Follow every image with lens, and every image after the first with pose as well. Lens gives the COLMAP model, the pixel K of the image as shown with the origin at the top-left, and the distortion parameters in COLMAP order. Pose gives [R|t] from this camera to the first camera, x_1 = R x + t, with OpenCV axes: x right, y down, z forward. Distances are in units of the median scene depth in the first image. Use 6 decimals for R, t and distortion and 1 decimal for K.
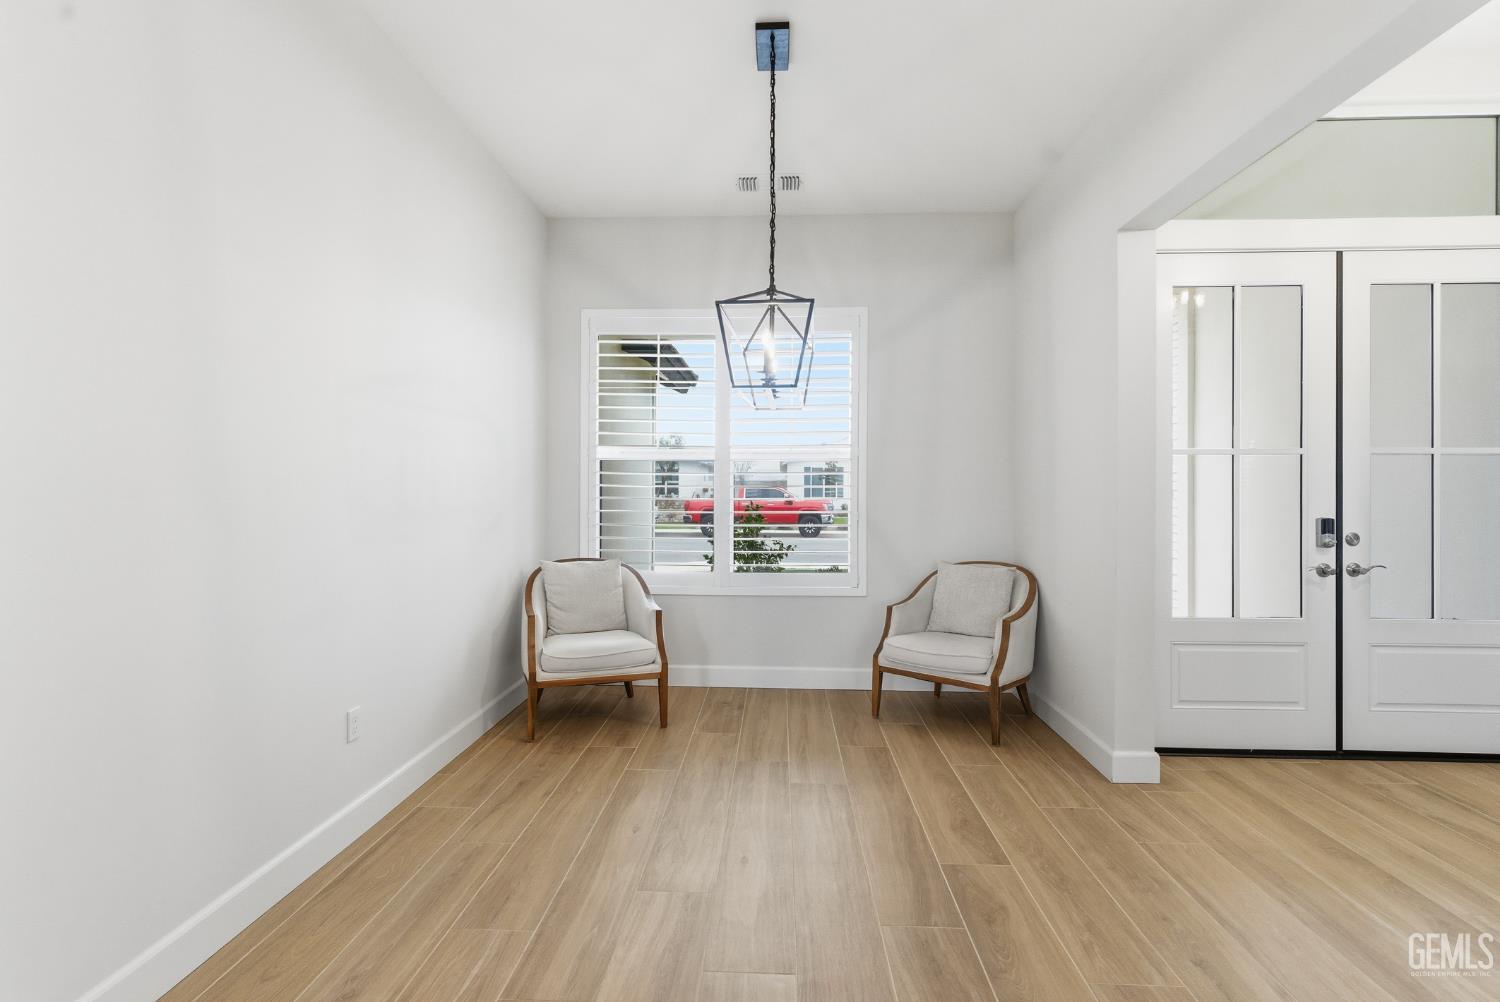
lens RADIAL K [[728.1, 0, 747.6], [0, 728.1, 490.3], [0, 0, 1]] dist [0.010569, -0.004268]
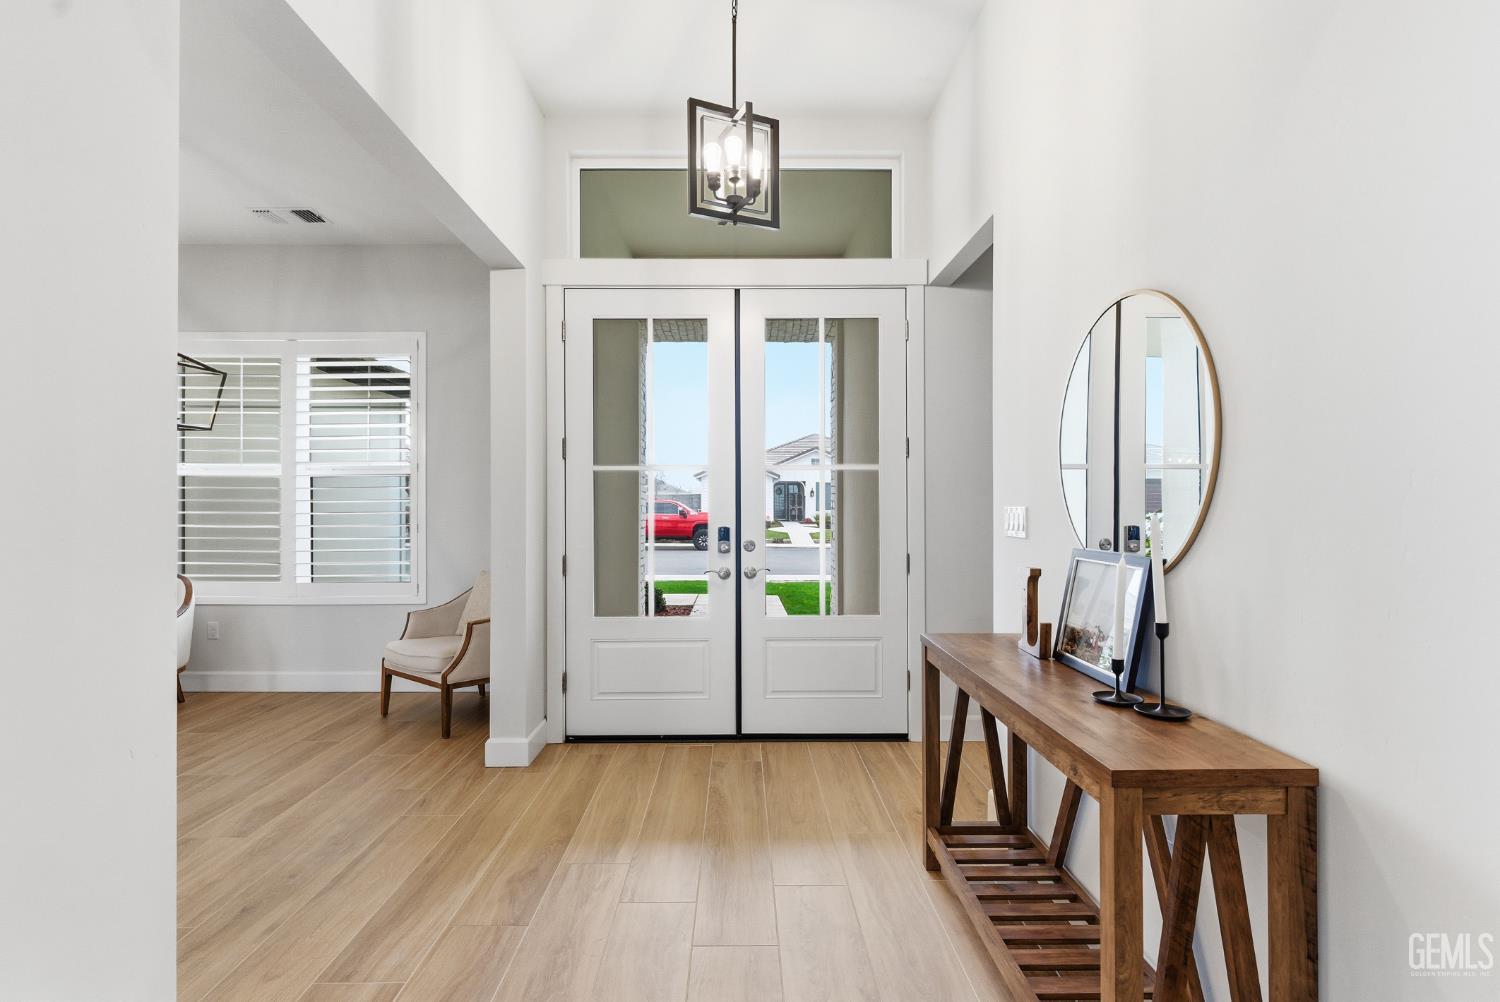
lens RADIAL K [[728.1, 0, 756.2], [0, 728.1, 505.4], [0, 0, 1]] dist [0.010569, -0.004268]
pose [[0.998965, -0.005261, 0.045180, 0.785560], [0.005334, 0.999985, -0.001494, 0.006860], [-0.045172, 0.001733, 0.998978, -0.115088]]
